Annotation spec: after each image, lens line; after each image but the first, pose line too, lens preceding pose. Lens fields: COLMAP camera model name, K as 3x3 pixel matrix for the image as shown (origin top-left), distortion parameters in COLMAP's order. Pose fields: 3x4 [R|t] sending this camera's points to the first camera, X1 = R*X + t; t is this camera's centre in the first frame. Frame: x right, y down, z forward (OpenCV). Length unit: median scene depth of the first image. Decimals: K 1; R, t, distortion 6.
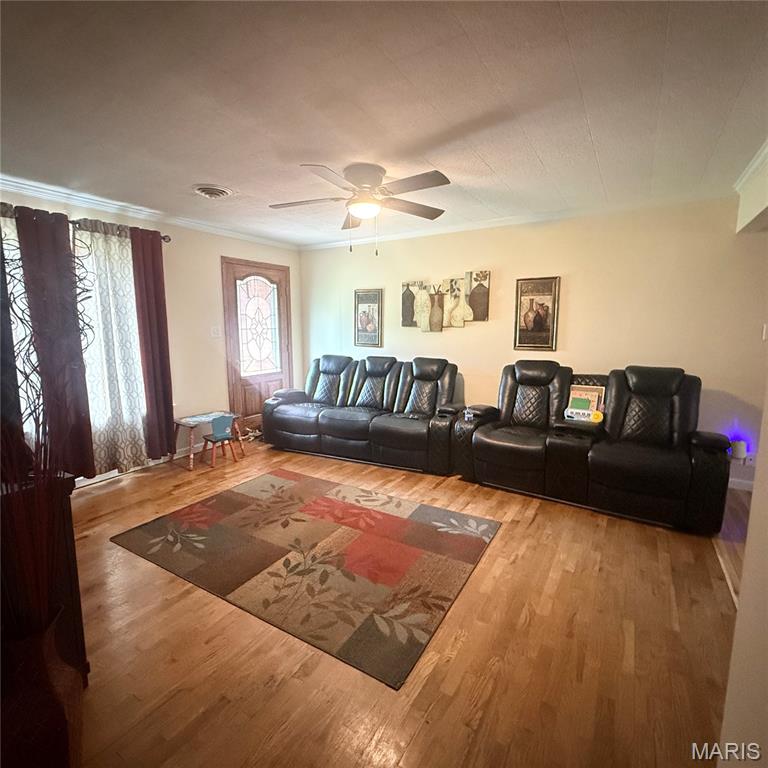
lens RADIAL K [[411.6, 0, 384.3], [0, 411.6, 384.1], [0, 0, 1]] dist [0.003808, -0.000265]
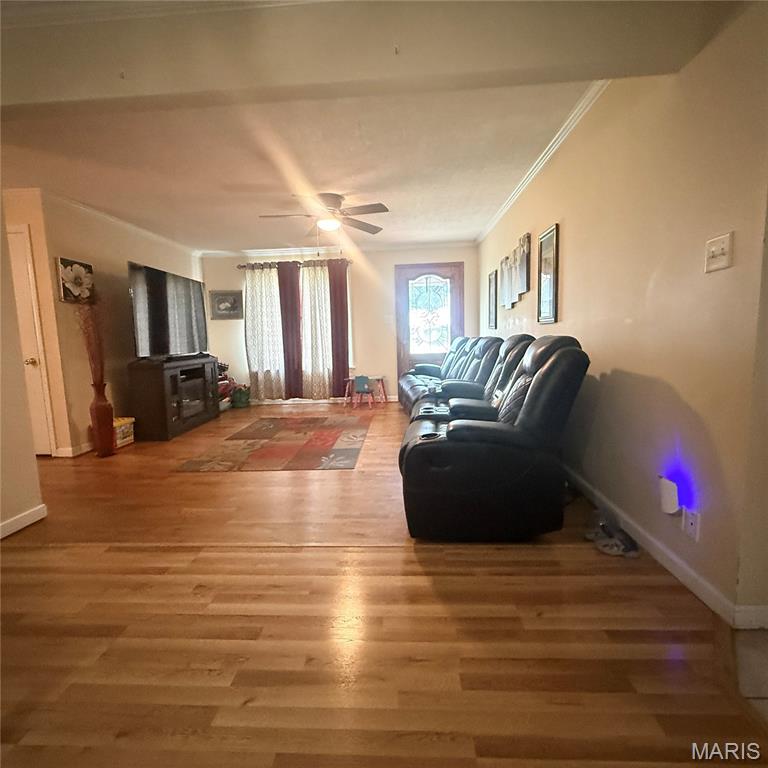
lens RADIAL K [[411.6, 0, 380.7], [0, 411.6, 383.1], [0, 0, 1]] dist [0.003808, -0.000265]
pose [[0.466967, 0.088549, -0.879830, 1.225219], [-0.099333, 0.993929, 0.047312, 0.036379], [0.878678, 0.065303, 0.472928, 0.477028]]
